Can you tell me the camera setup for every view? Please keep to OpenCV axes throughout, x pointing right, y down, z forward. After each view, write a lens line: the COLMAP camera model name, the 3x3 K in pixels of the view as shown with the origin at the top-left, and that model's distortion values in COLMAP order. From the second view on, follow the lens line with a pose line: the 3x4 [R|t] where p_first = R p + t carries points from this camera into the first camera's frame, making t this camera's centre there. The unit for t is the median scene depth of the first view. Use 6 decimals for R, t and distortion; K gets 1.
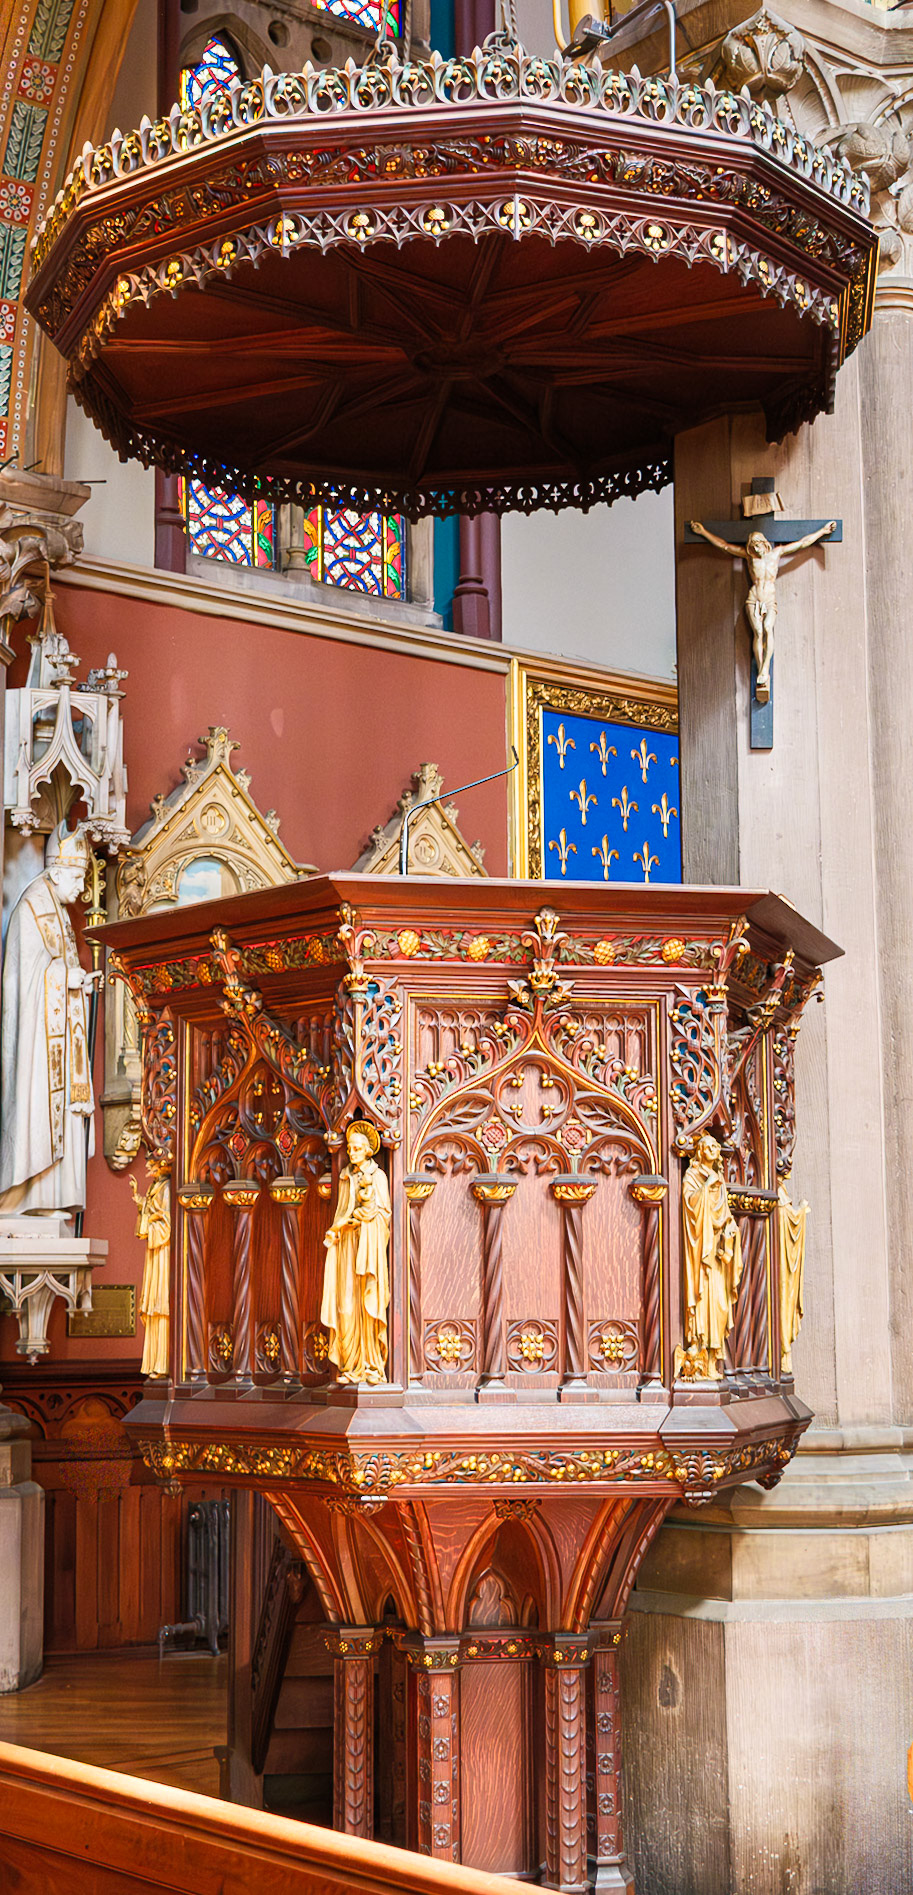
lens RADIAL K [[2467.2, 0, 456.5], [0, 2467.2, 947.5], [0, 0, 1]] dist [0.014574, 0.020138]
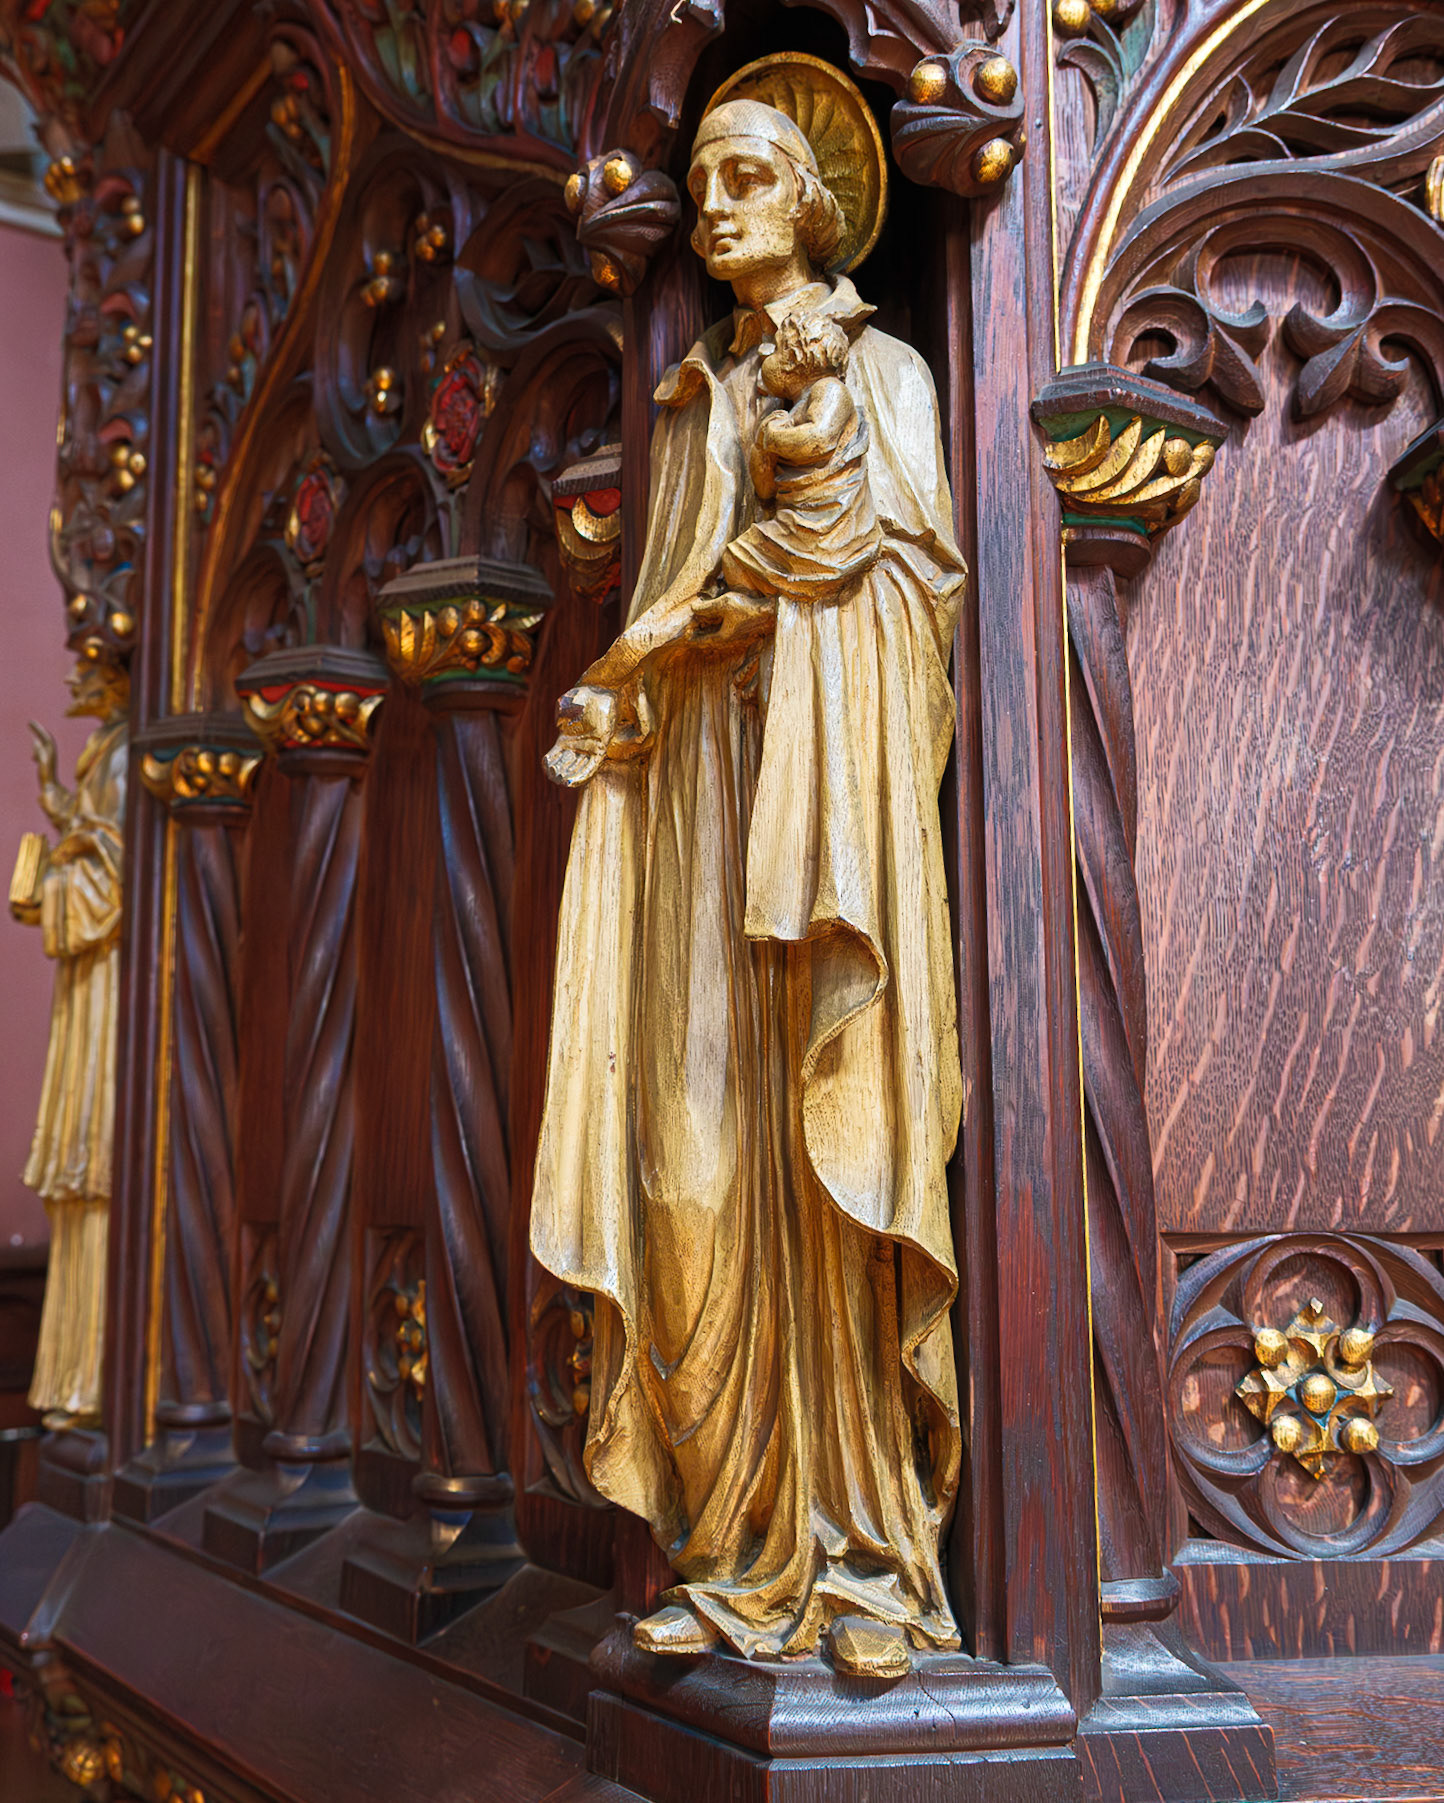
lens RADIAL K [[1902.0, 0, 722.0], [0, 1902.0, 901.5], [0, 0, 1]] dist [-0.002383, -0.010033]
pose [[0.993892, -0.018553, -0.108790, -0.027460], [0.018875, 0.999820, 0.001930, 0.121171], [0.108735, -0.003971, 0.994063, 0.826499]]
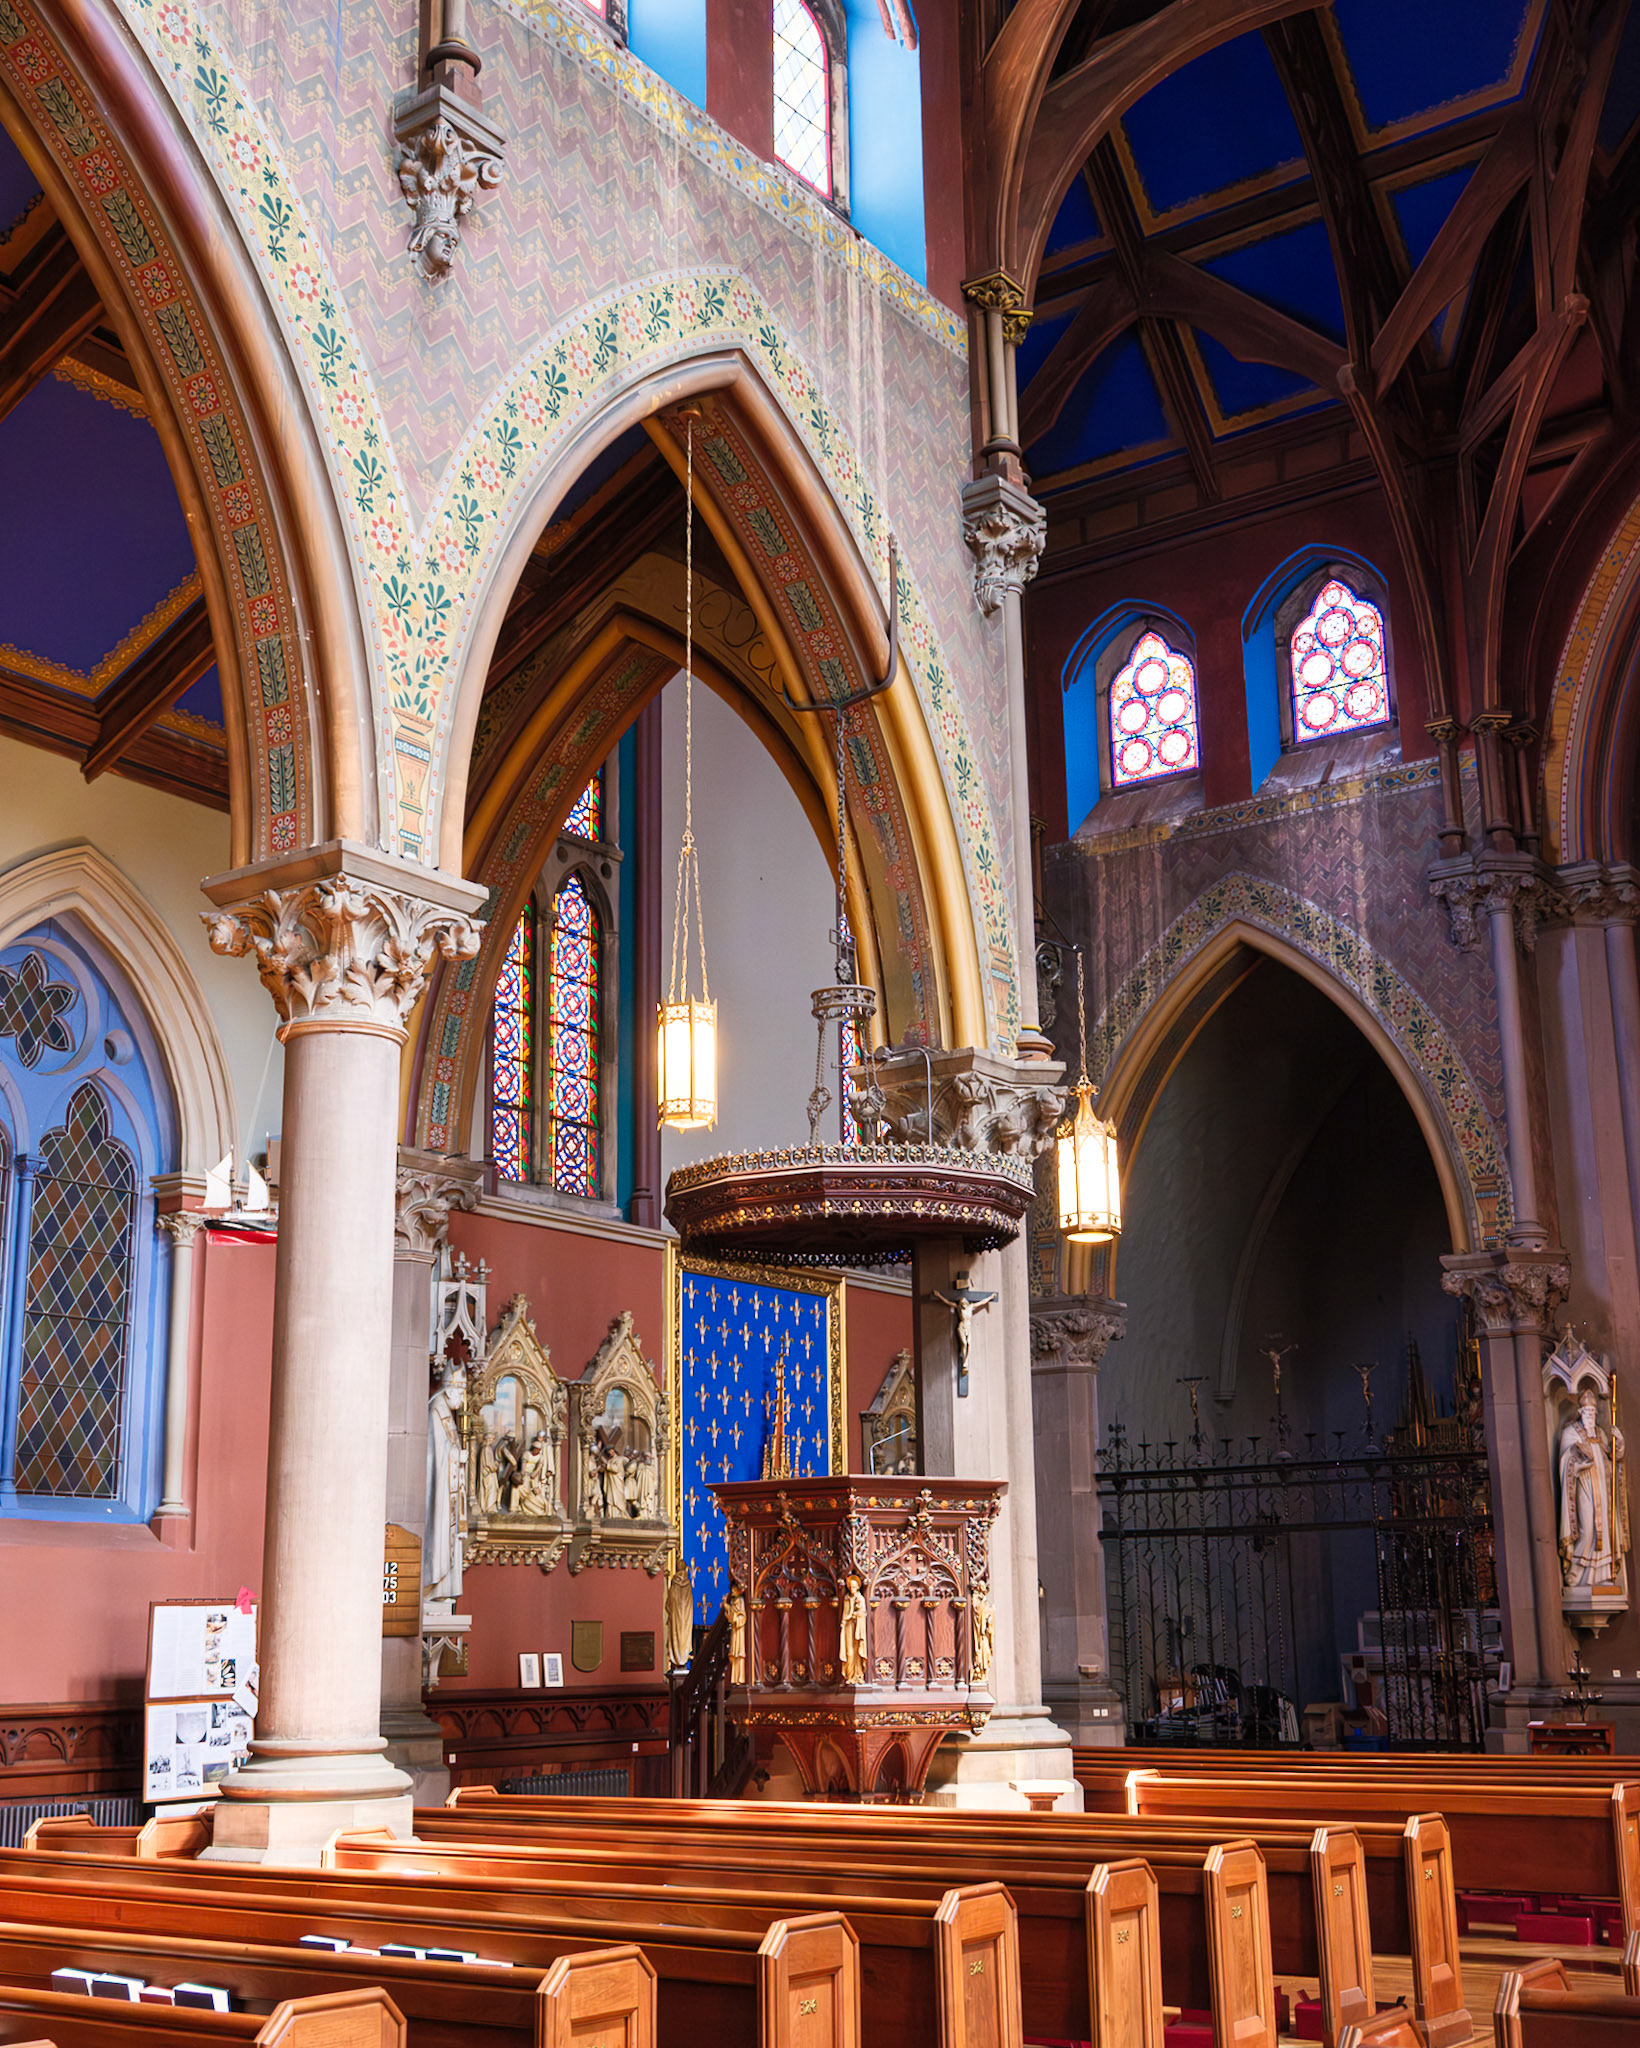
lens RADIAL K [[2490.1, 0, 818.2], [0, 2490.1, 979.3], [0, 0, 1]] dist [0.006660, -0.006456]
pose [[0.965495, 0.062088, 0.252911, -0.704512], [-0.030535, 0.991455, -0.126827, -0.193918], [-0.258624, 0.114728, 0.959141, -1.382375]]
